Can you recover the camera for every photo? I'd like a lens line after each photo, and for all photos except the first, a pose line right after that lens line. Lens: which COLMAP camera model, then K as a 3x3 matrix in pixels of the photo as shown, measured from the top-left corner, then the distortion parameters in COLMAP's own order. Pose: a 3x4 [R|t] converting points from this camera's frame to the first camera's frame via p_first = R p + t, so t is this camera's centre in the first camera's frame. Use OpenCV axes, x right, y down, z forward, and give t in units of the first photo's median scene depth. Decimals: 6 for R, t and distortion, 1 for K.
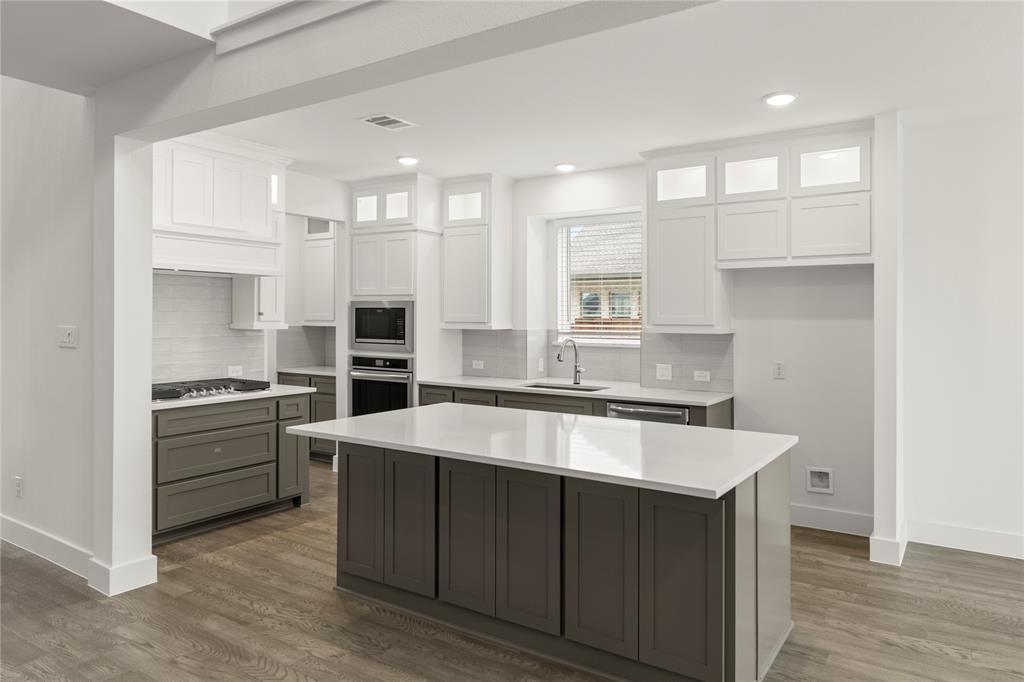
lens RADIAL K [[661.0, 0, 547.3], [0, 661.0, 321.3], [0, 0, 1]] dist [0.020403, -0.015861]
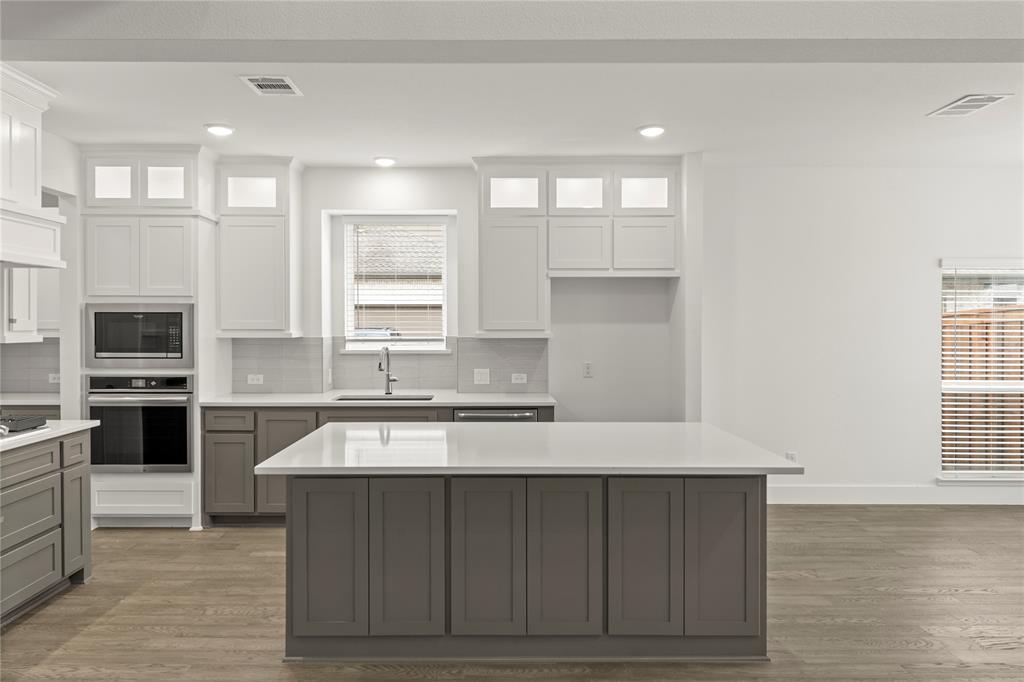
lens RADIAL K [[661.0, 0, 505.4], [0, 661.0, 345.2], [0, 0, 1]] dist [0.020403, -0.015861]
pose [[0.843938, -0.023870, 0.535909, -0.373891], [0.009260, 0.999509, 0.029935, -0.001565], [-0.536360, -0.020301, 0.843745, 0.131963]]
